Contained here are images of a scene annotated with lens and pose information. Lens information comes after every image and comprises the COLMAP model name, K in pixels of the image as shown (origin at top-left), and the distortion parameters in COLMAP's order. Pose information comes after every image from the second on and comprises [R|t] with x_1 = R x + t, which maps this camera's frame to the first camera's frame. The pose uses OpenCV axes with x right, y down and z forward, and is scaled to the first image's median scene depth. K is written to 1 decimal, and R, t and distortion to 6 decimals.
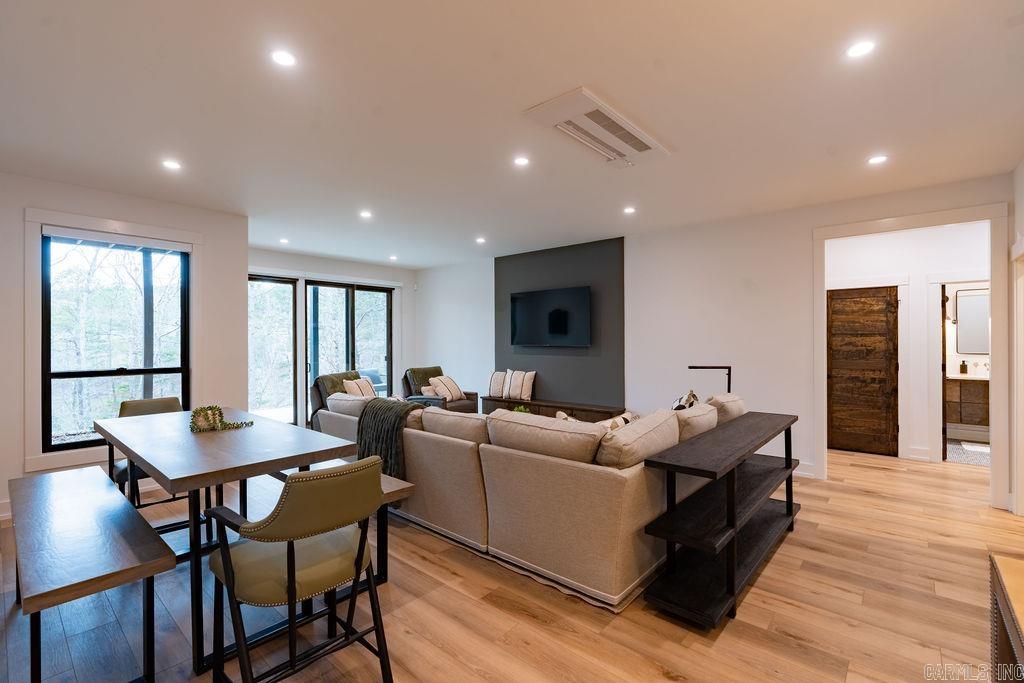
lens RADIAL K [[459.0, 0, 501.6], [0, 459.0, 346.2], [0, 0, 1]] dist [-0.009034, 0.003732]
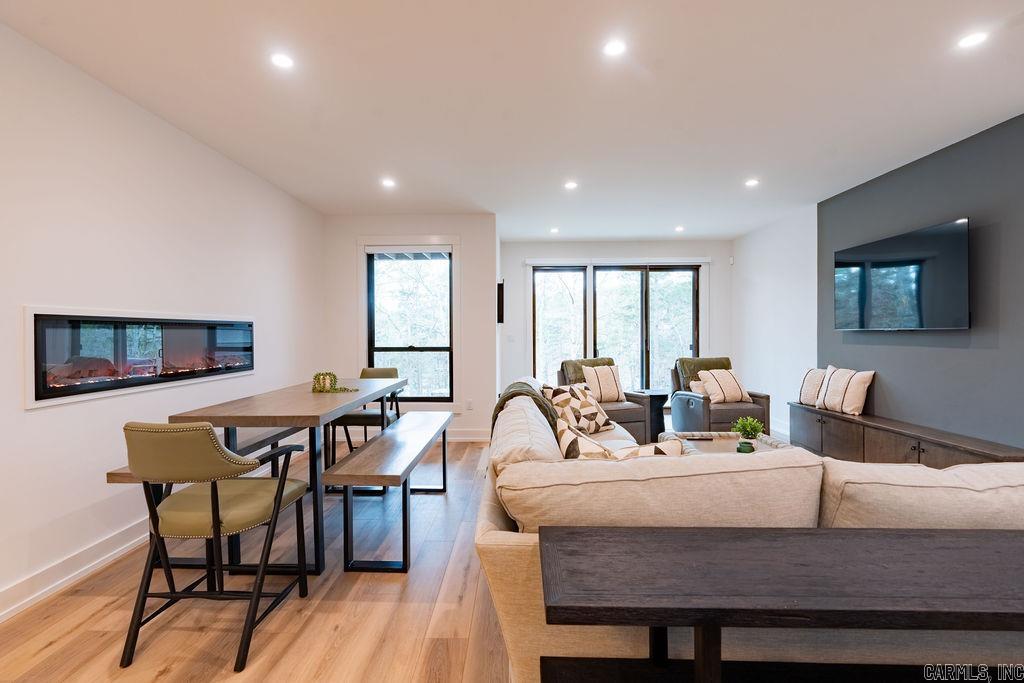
lens RADIAL K [[459.0, 0, 509.3], [0, 459.0, 344.2], [0, 0, 1]] dist [-0.009034, 0.003732]
pose [[0.641039, 0.016501, -0.767331, 0.234065], [-0.006252, 0.999848, 0.016278, 0.011409], [0.767483, -0.005637, 0.641045, 0.220817]]
